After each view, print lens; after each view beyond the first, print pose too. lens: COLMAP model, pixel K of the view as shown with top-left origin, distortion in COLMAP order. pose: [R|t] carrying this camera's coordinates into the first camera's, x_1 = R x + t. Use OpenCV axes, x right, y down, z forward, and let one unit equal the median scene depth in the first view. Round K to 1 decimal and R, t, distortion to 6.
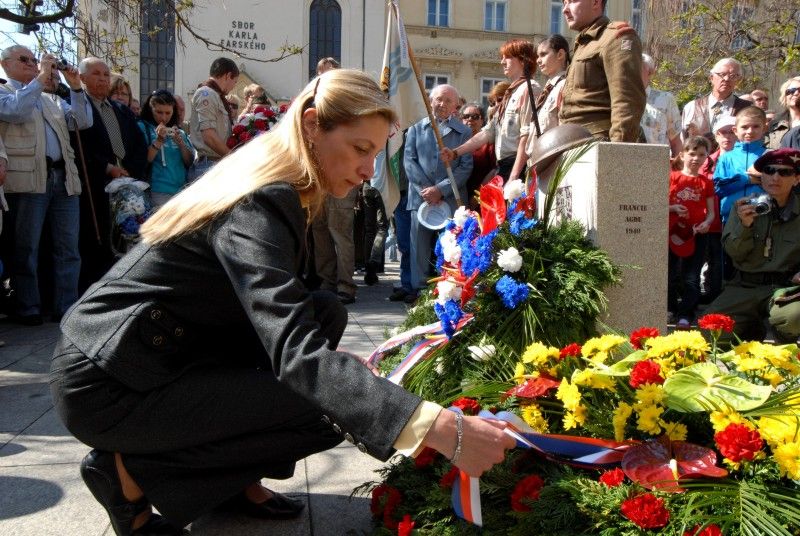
lens RADIAL K [[642.9, 0, 404.2], [0, 642.9, 271.5], [0, 0, 1]] dist [0.045167, -0.038733]
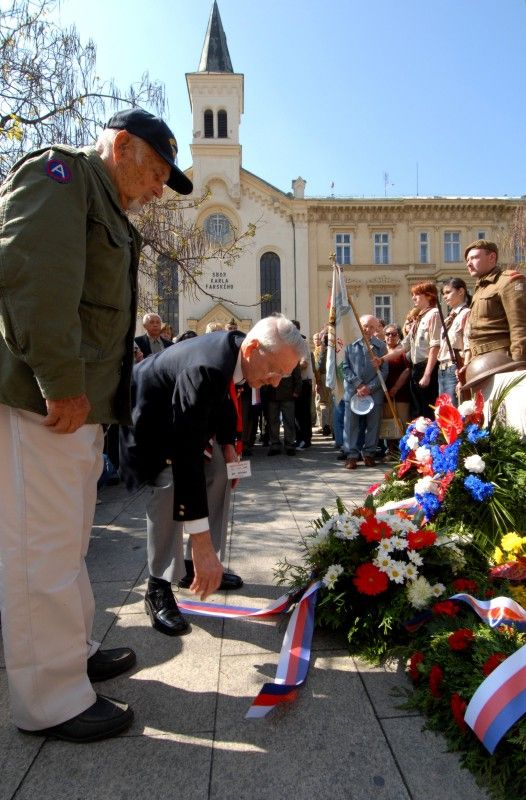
lens RADIAL K [[425.5, 0, 263.4], [0, 425.5, 402.9], [0, 0, 1]] dist [0.025447, -0.026135]
pose [[0.989281, -0.038100, -0.140964, -0.083329], [0.030358, 0.997931, -0.056669, -0.062317], [0.142832, 0.051782, 0.988392, 0.017746]]
